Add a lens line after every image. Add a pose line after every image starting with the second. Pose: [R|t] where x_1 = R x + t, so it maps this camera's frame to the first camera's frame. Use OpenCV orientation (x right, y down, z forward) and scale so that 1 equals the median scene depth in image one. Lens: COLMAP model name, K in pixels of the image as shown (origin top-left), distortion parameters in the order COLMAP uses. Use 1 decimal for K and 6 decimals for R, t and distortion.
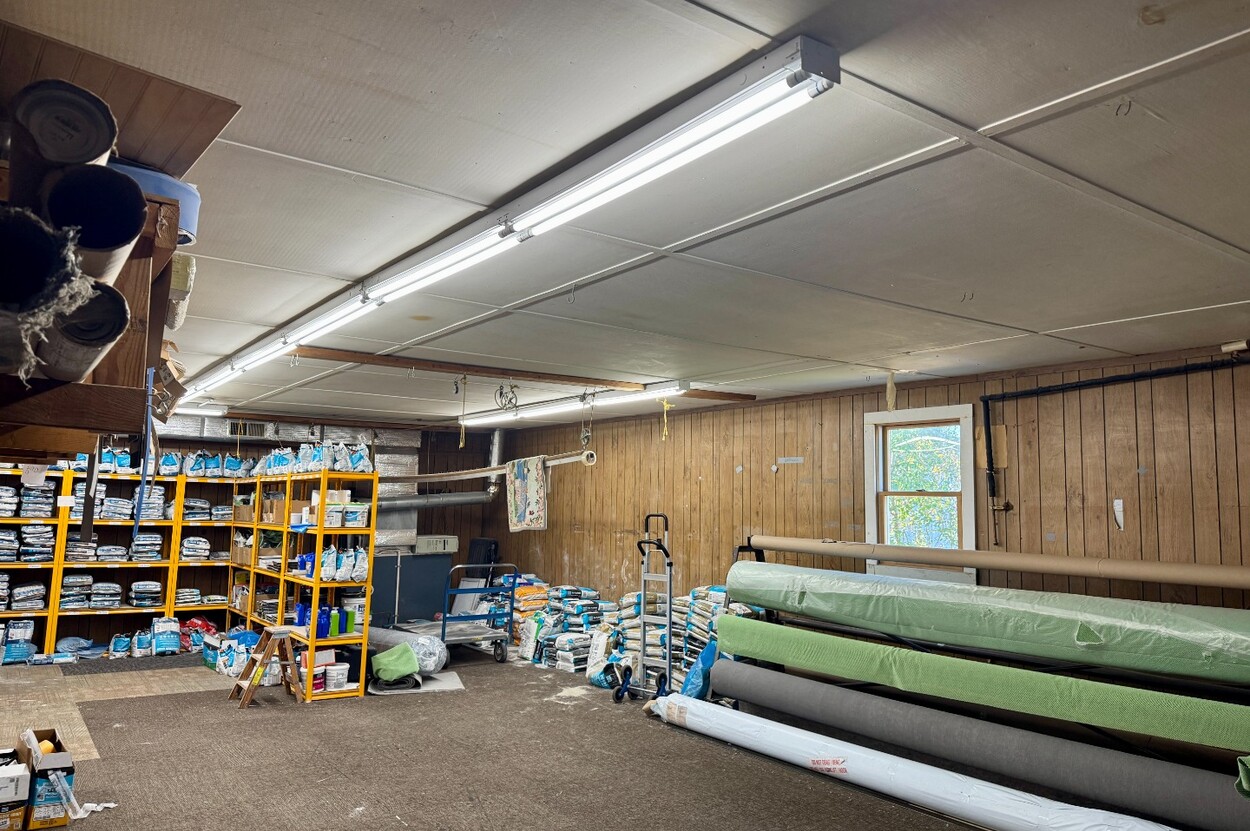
lens RADIAL K [[874.0, 0, 625.0], [0, 874.0, 415.5], [0, 0, 1]] dist [0.025382, -0.001106]
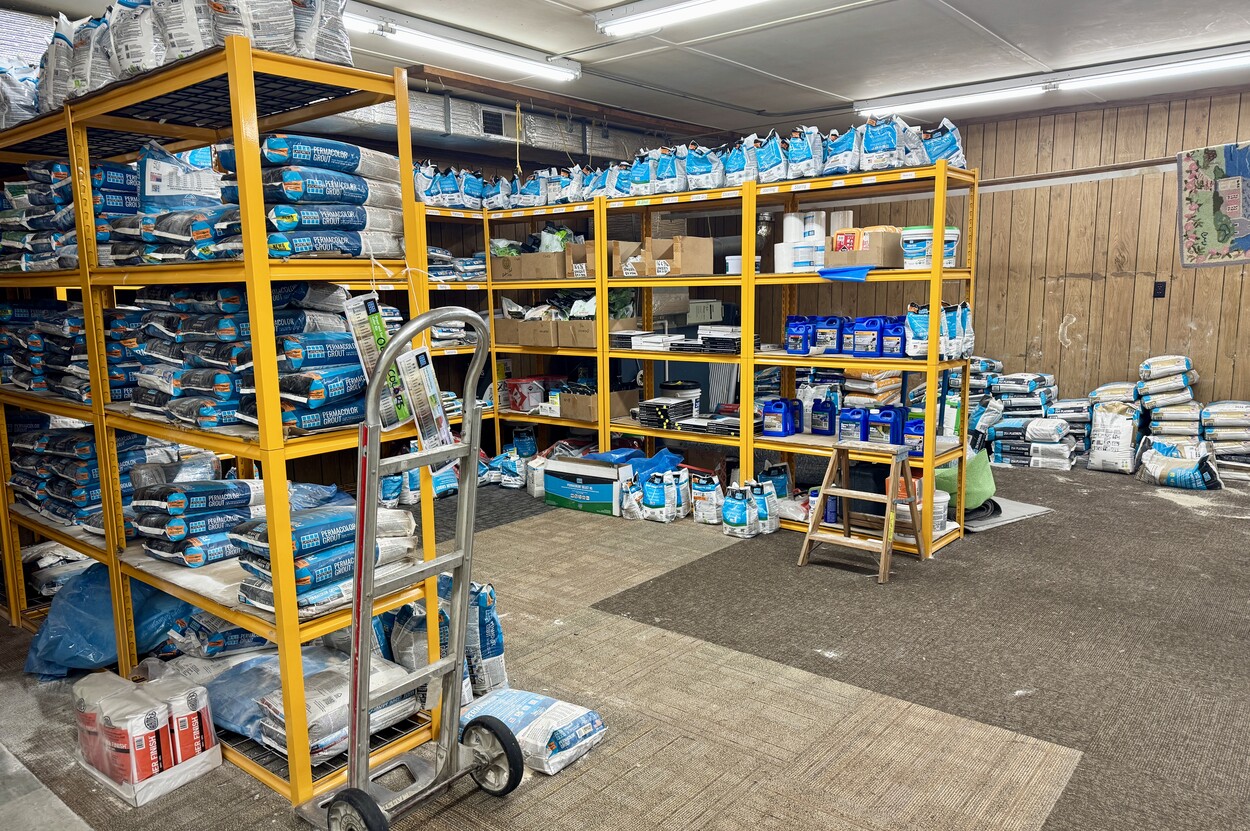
lens RADIAL K [[874.0, 0, 625.0], [0, 874.0, 415.5], [0, 0, 1]] dist [0.025382, -0.001106]
pose [[0.962452, -0.071493, 0.261869, -0.554633], [0.003595, 0.967967, 0.251052, 0.061160], [-0.271429, -0.240683, 0.931879, 0.403052]]
